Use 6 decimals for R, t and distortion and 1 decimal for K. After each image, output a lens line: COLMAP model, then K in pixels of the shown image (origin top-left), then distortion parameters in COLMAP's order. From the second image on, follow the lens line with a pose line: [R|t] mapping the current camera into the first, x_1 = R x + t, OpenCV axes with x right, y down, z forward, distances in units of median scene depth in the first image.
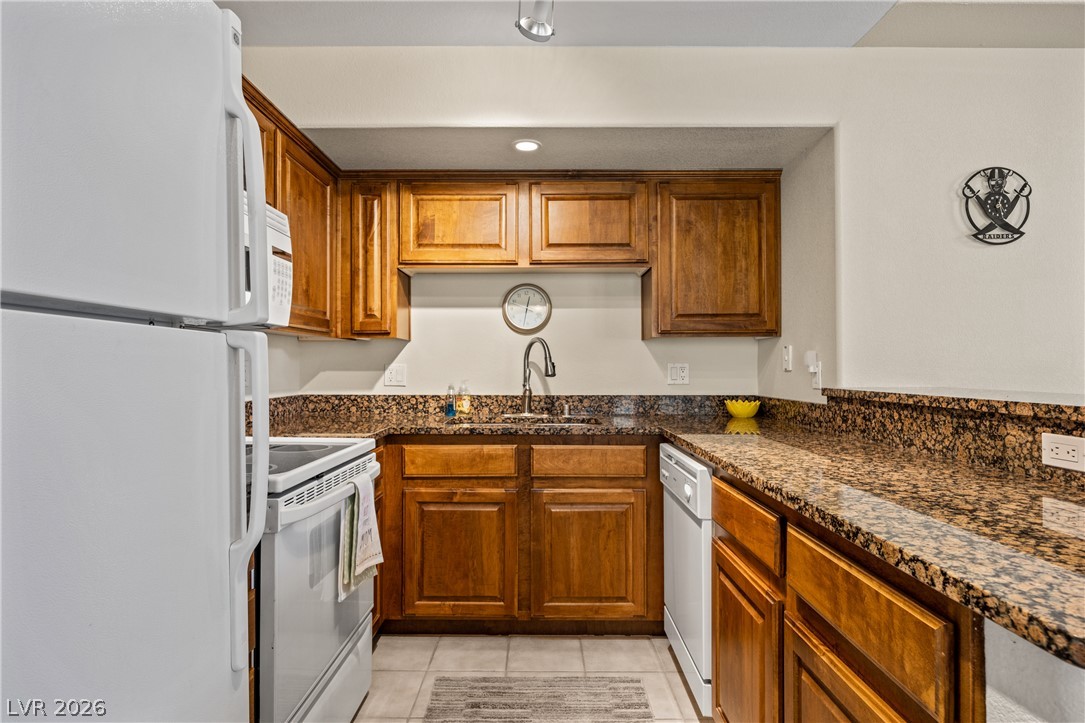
lens RADIAL K [[586.8, 0, 538.4], [0, 586.8, 363.0], [0, 0, 1]] dist [-0.006176, -0.000013]
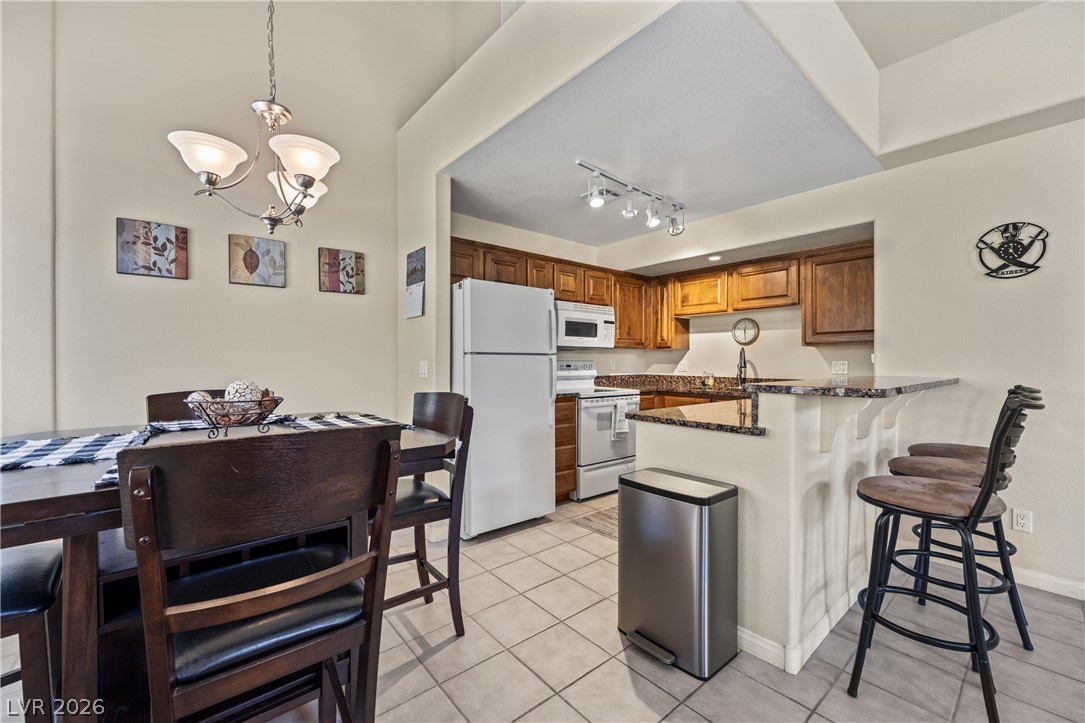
lens RADIAL K [[430.5, 0, 543.8], [0, 430.5, 362.9], [0, 0, 1]] dist [-0.001465, -0.000153]
pose [[0.652934, 0.005621, -0.757394, 0.753499], [0.002444, 0.999952, 0.009528, -0.009270], [0.757411, -0.008072, 0.652888, -0.482082]]
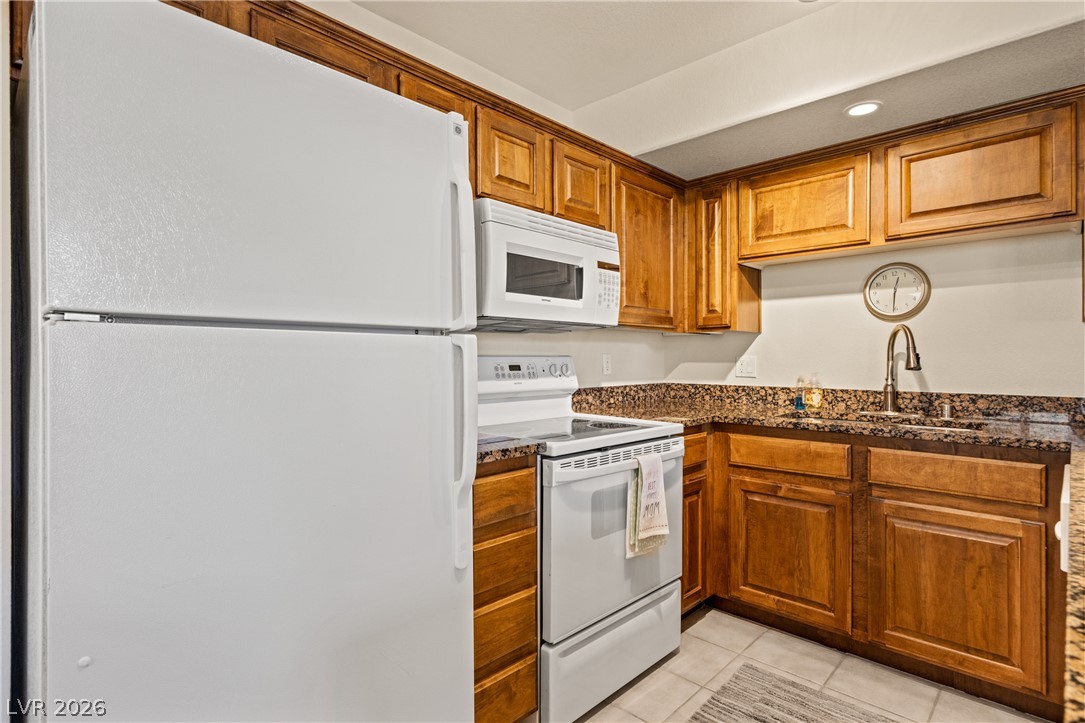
lens RADIAL K [[550.5, 0, 536.7], [0, 550.5, 361.2], [0, 0, 1]] dist [0.005290, -0.001223]
pose [[0.724751, 0.002689, -0.689005, 0.198244], [0.005161, 0.999943, 0.009331, 0.000091], [0.688991, -0.010319, 0.724696, 0.052021]]
